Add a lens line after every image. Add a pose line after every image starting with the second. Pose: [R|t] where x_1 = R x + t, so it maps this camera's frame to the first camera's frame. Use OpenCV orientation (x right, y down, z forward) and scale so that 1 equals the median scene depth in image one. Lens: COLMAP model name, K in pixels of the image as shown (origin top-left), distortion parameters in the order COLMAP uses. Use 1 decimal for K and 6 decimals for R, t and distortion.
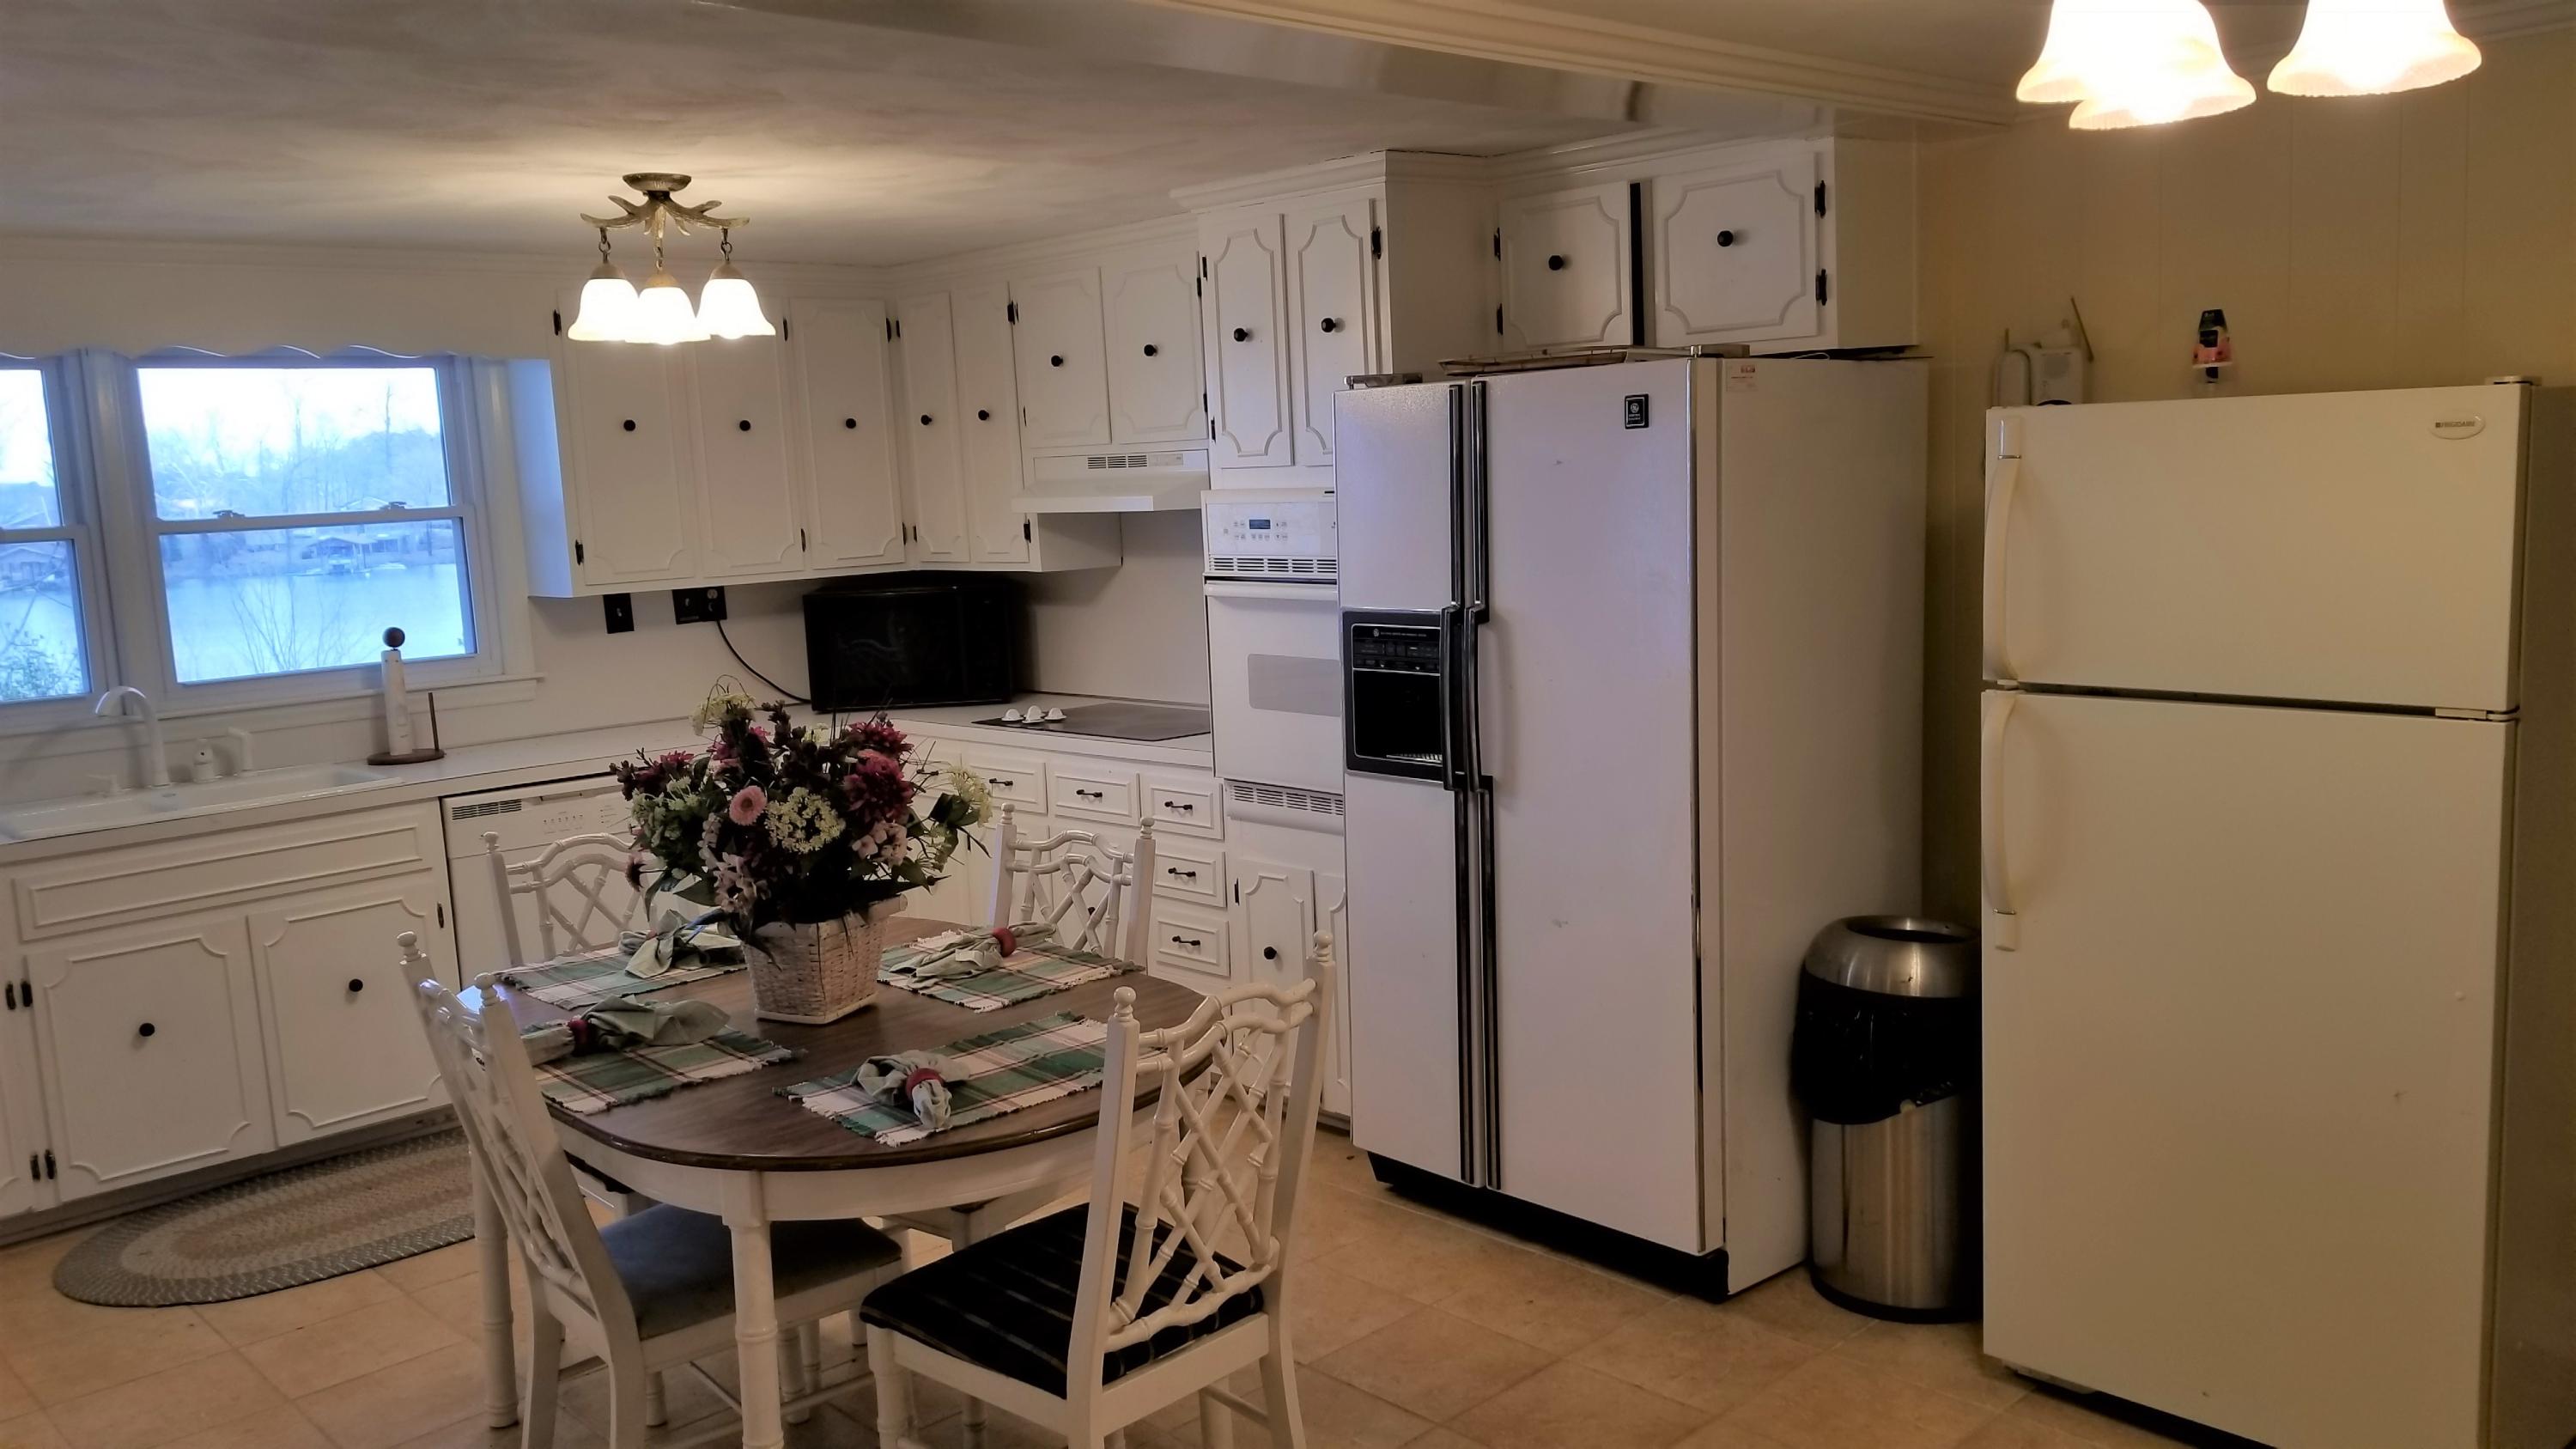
lens RADIAL K [[2000.5, 0, 1272.4], [0, 2000.5, 734.6], [0, 0, 1]] dist [0.082068, -0.133399]
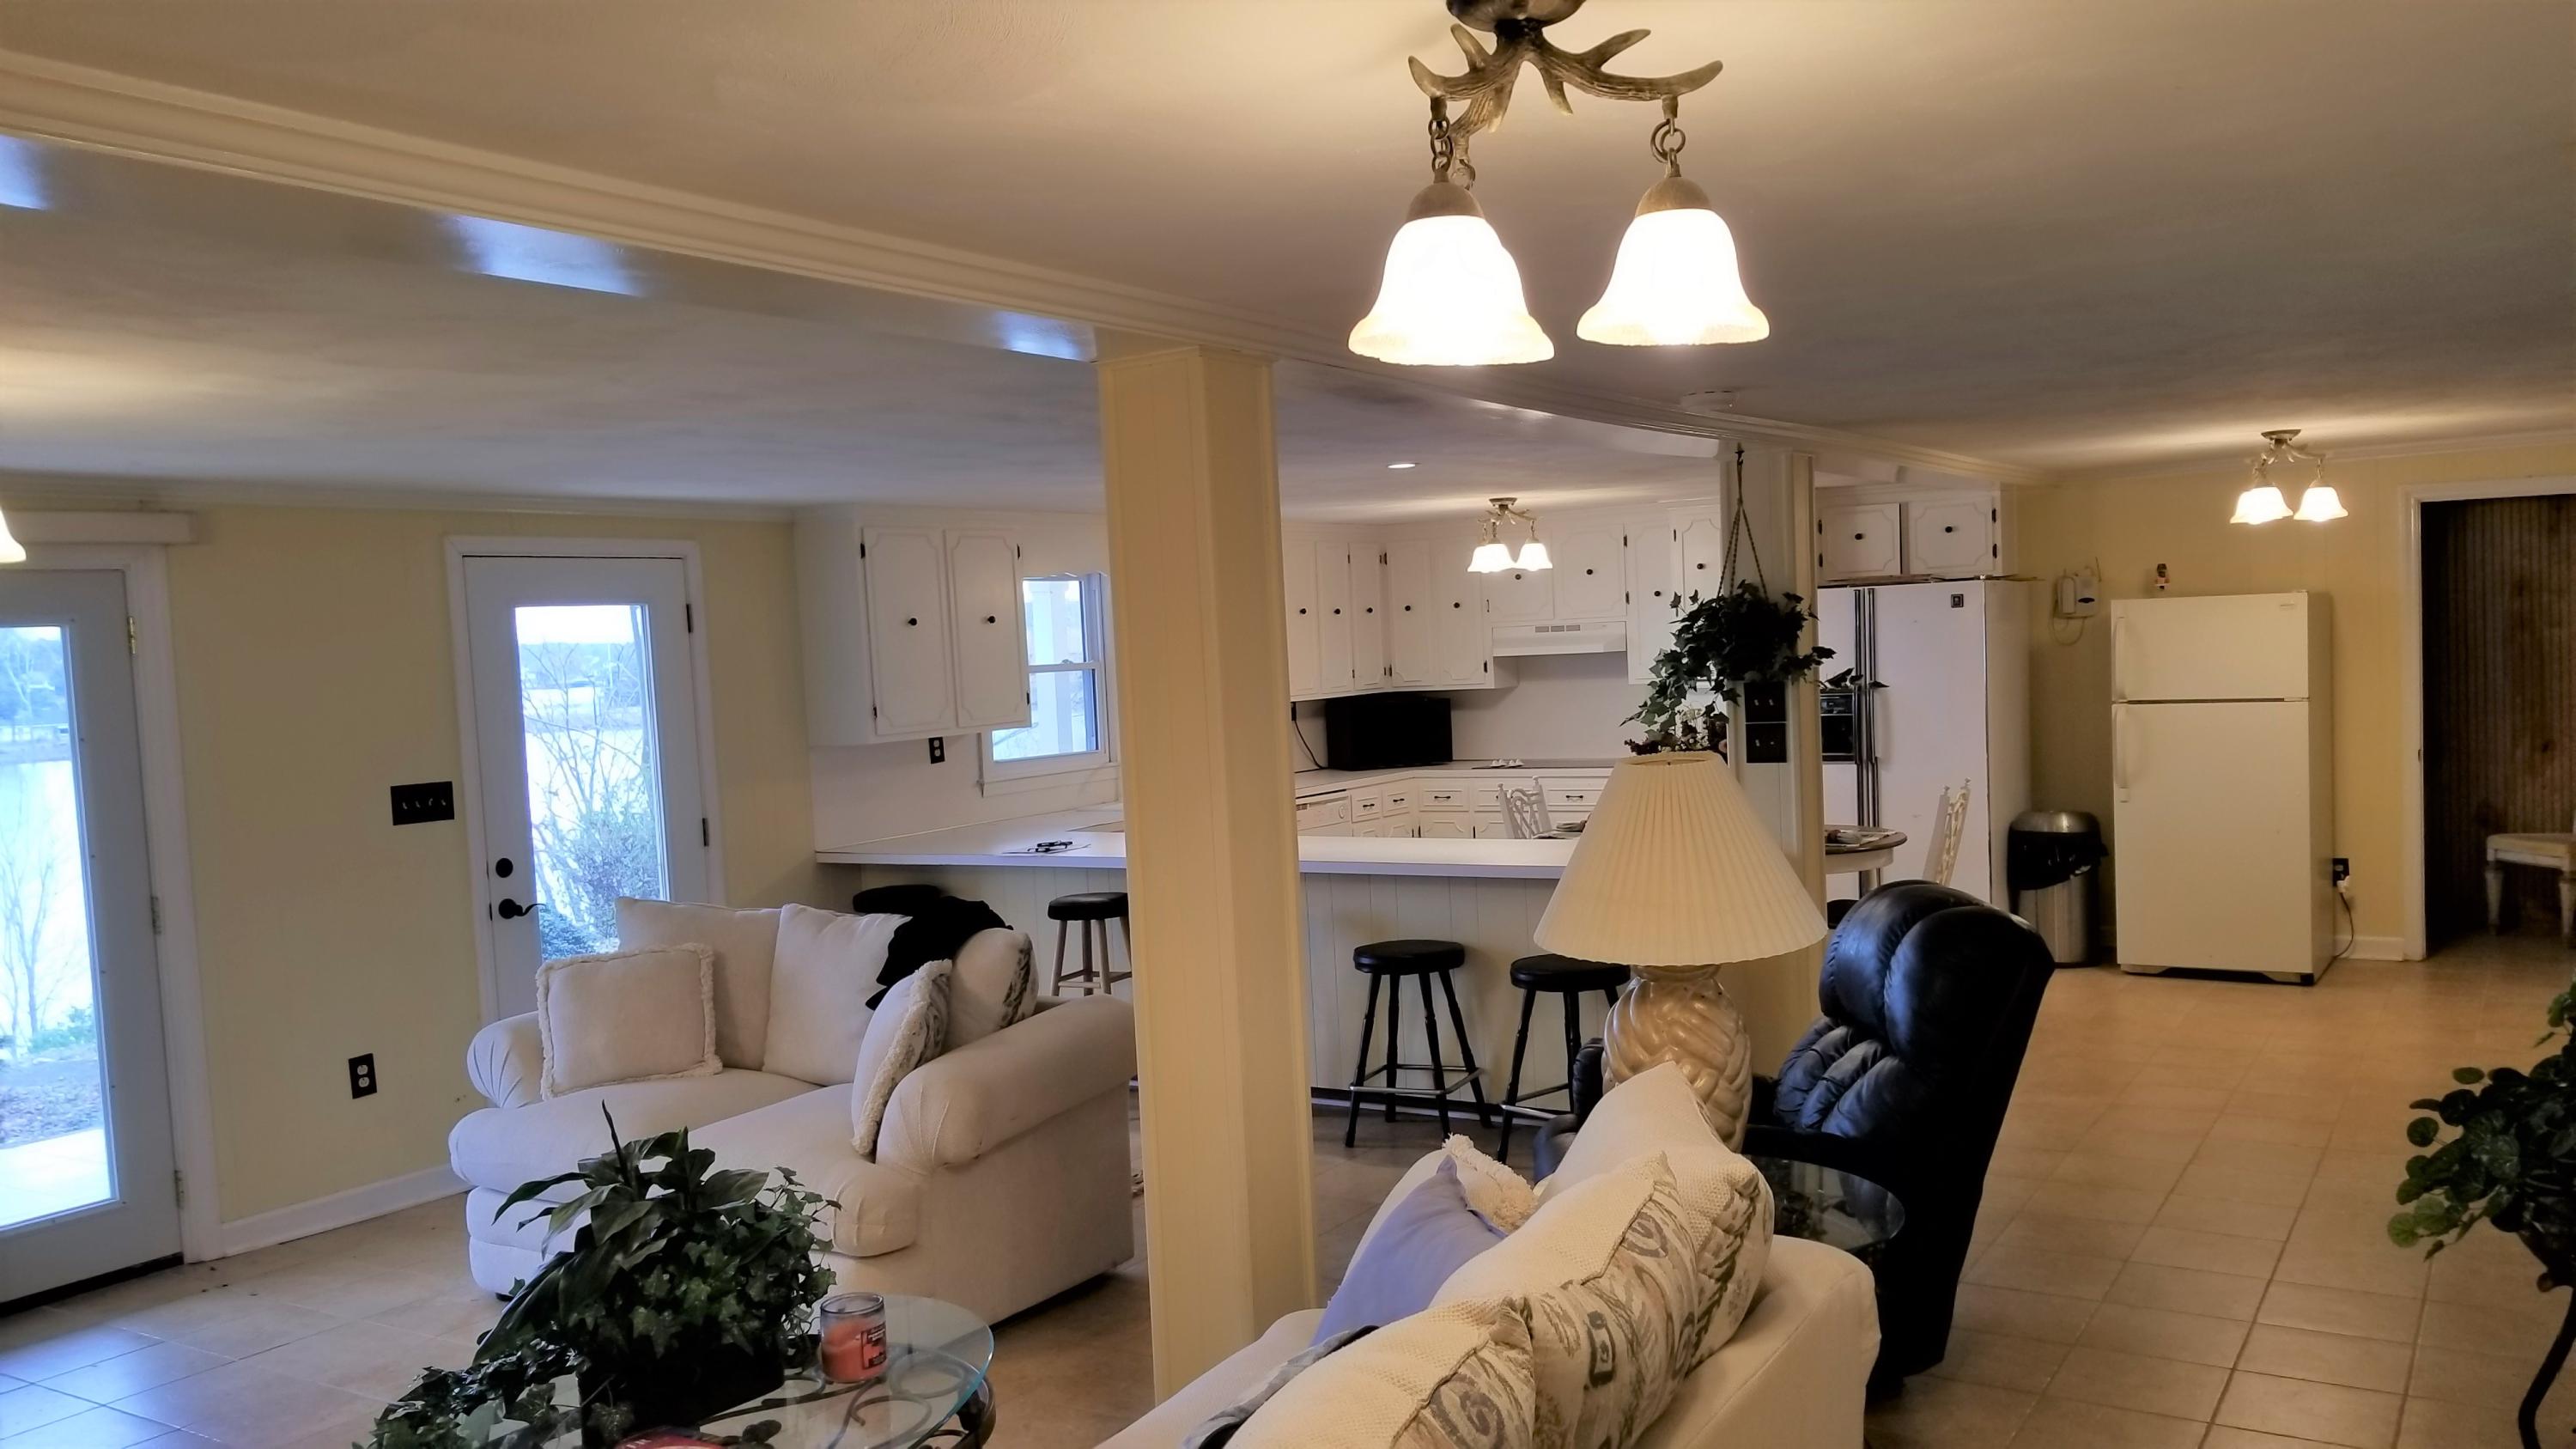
lens RADIAL K [[2000.5, 0, 1272.5], [0, 2000.5, 752.9], [0, 0, 1]] dist [0.082068, -0.133399]
pose [[0.964493, -0.018485, 0.263462, -0.926367], [0.041538, 0.995750, -0.082198, 0.140923], [-0.260822, 0.090223, 0.961162, -0.831651]]
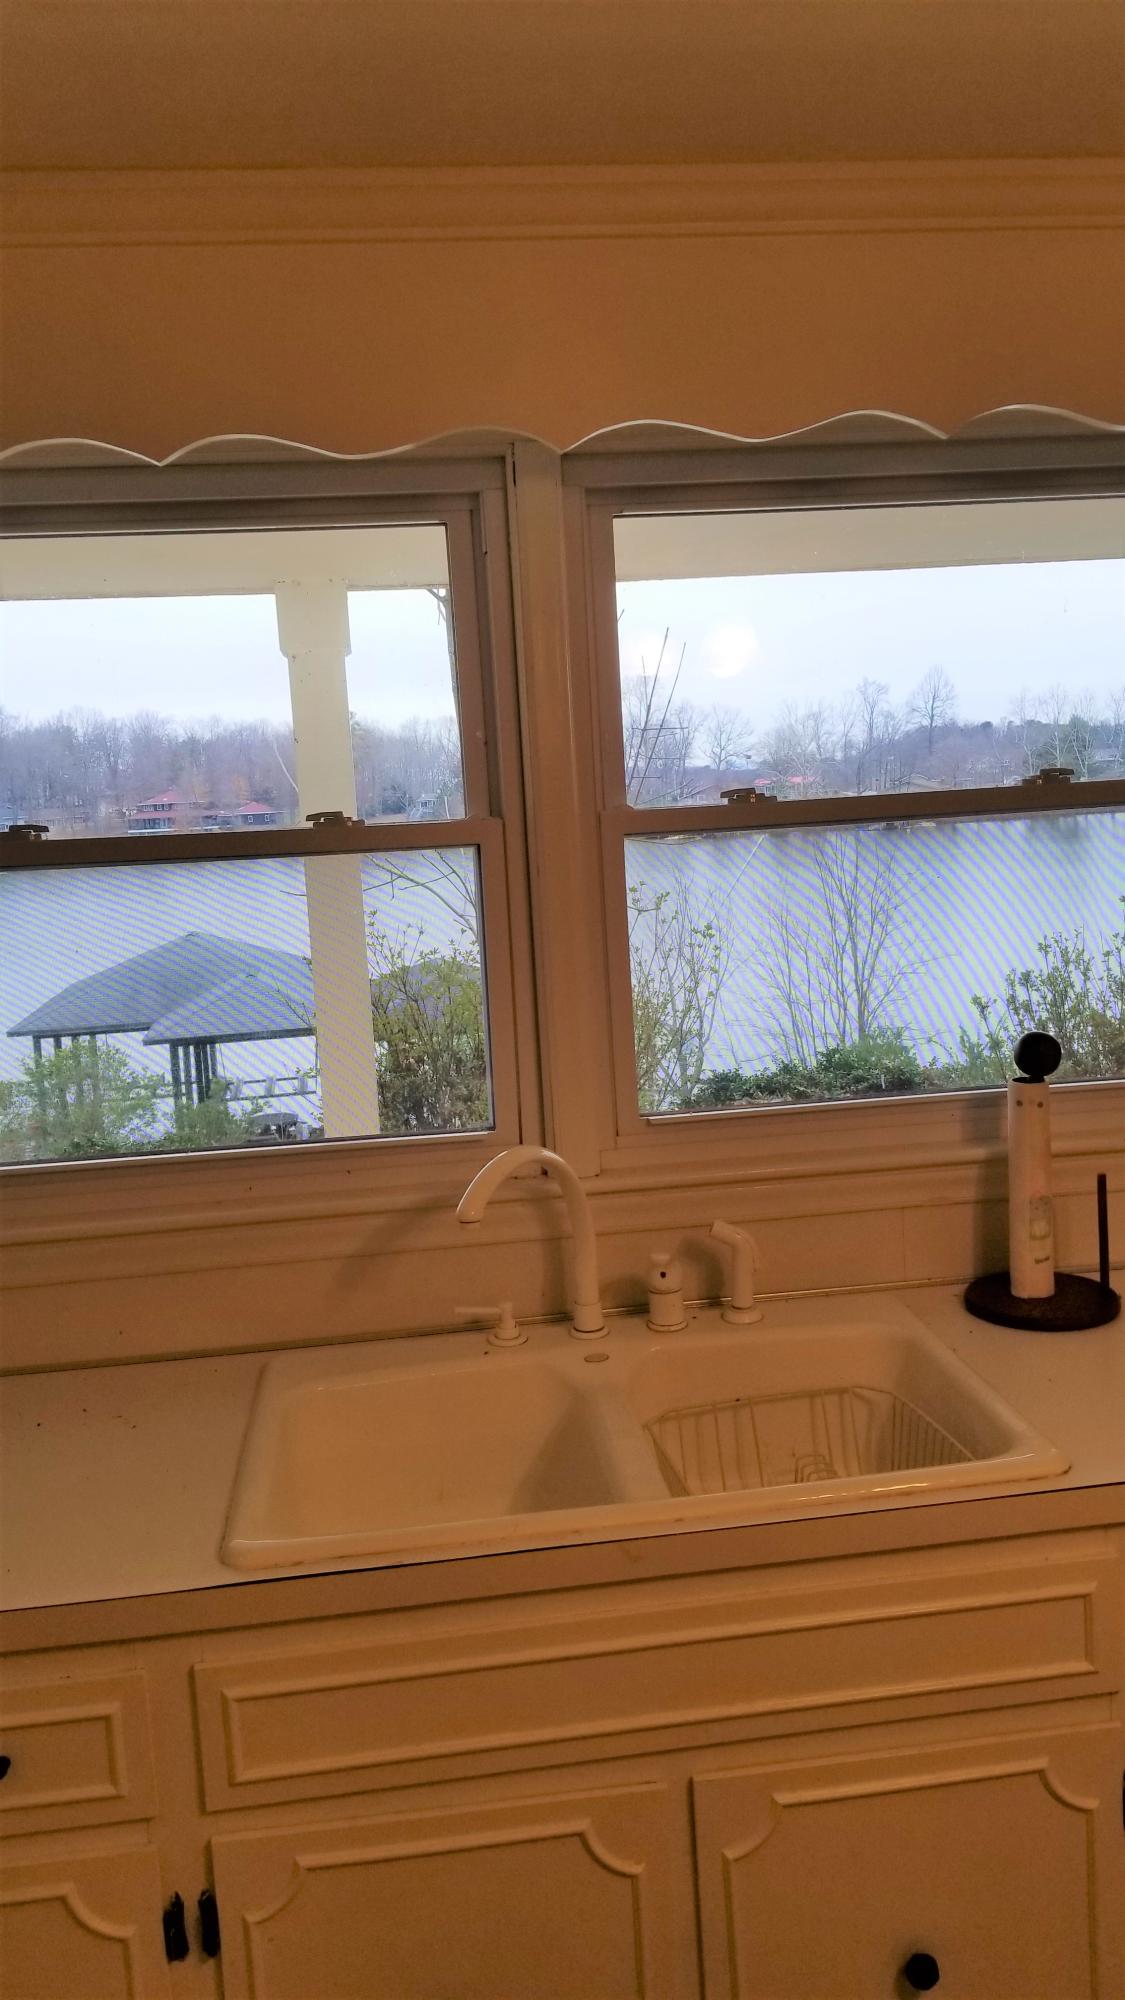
lens RADIAL K [[1552.9, 0, 568.6], [0, 1552.9, 970.1], [0, 0, 1]] dist [0.082068, -0.133399]
pose [[0.801002, 0.064136, -0.595217, -0.327540], [-0.057877, 0.997884, 0.029637, -0.077283], [0.595858, 0.010710, 0.803019, 0.686413]]
